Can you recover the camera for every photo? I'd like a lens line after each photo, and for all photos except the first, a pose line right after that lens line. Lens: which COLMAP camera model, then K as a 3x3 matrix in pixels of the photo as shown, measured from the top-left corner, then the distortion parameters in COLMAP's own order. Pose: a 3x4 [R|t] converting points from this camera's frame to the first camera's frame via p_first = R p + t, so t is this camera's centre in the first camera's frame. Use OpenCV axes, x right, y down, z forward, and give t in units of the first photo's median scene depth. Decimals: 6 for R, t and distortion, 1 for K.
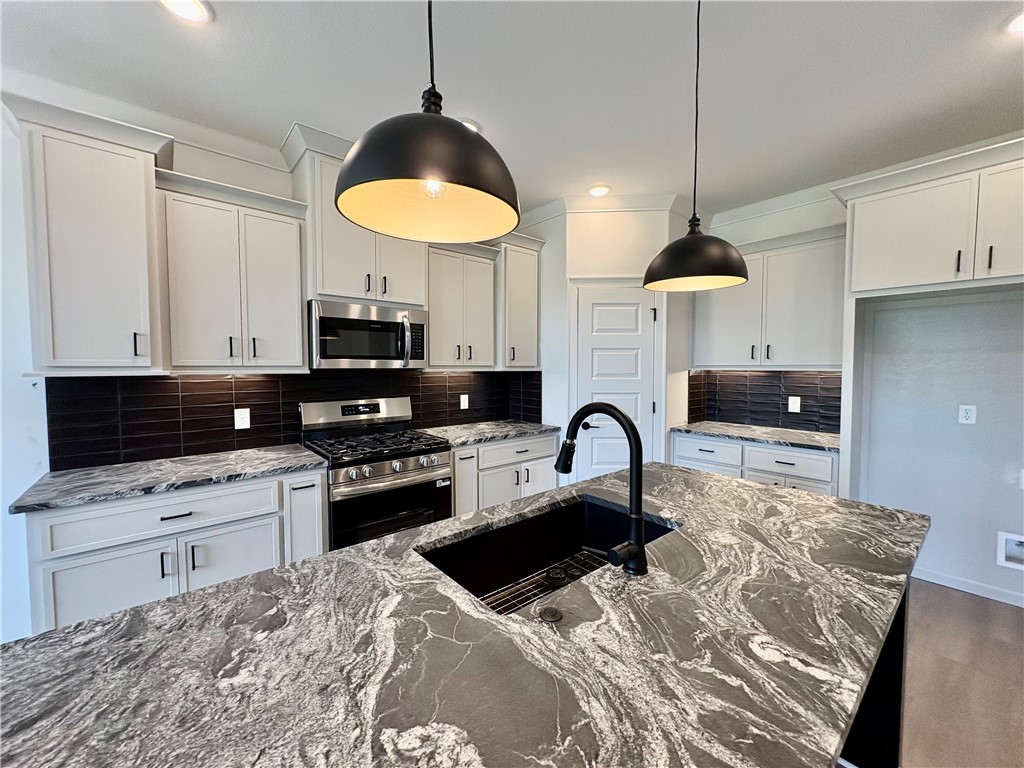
lens RADIAL K [[407.5, 0, 512.0], [0, 407.5, 384.0], [0, 0, 1]] dist [0.000377, 0.000132]
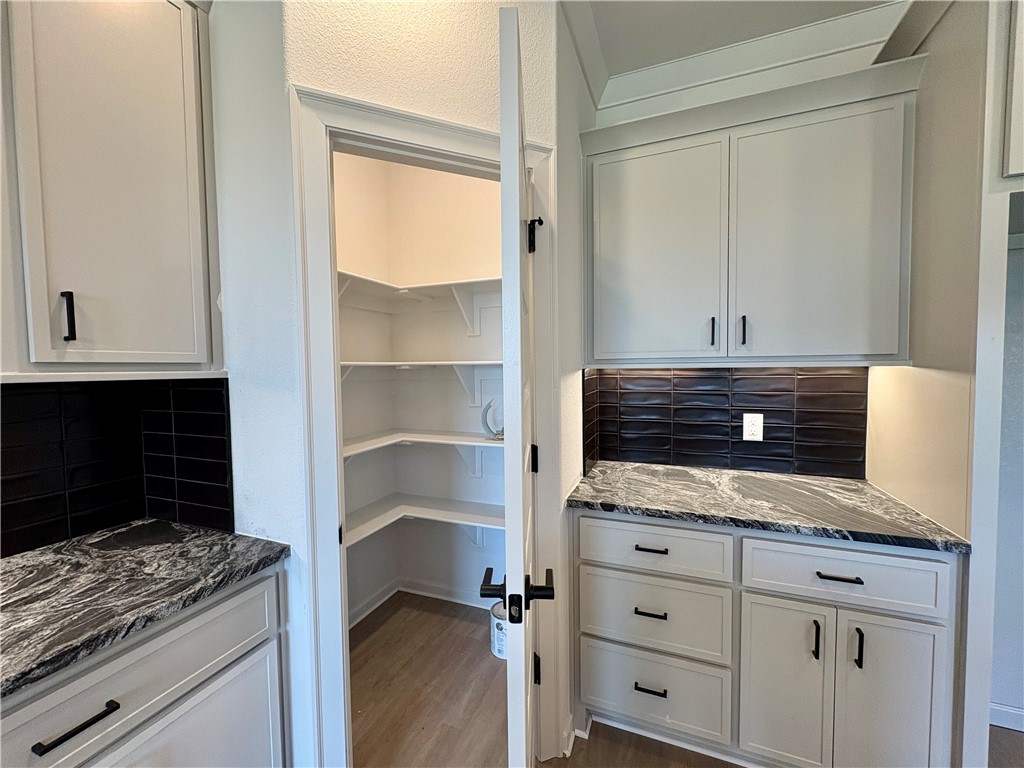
lens RADIAL K [[407.5, 0, 512.0], [0, 407.5, 384.0], [0, 0, 1]] dist [0.000377, 0.000132]
pose [[0.886322, -0.030129, 0.462089, 0.155800], [0.031159, 0.999500, 0.005403, -0.025823], [-0.462020, 0.009610, 0.886817, 0.738497]]
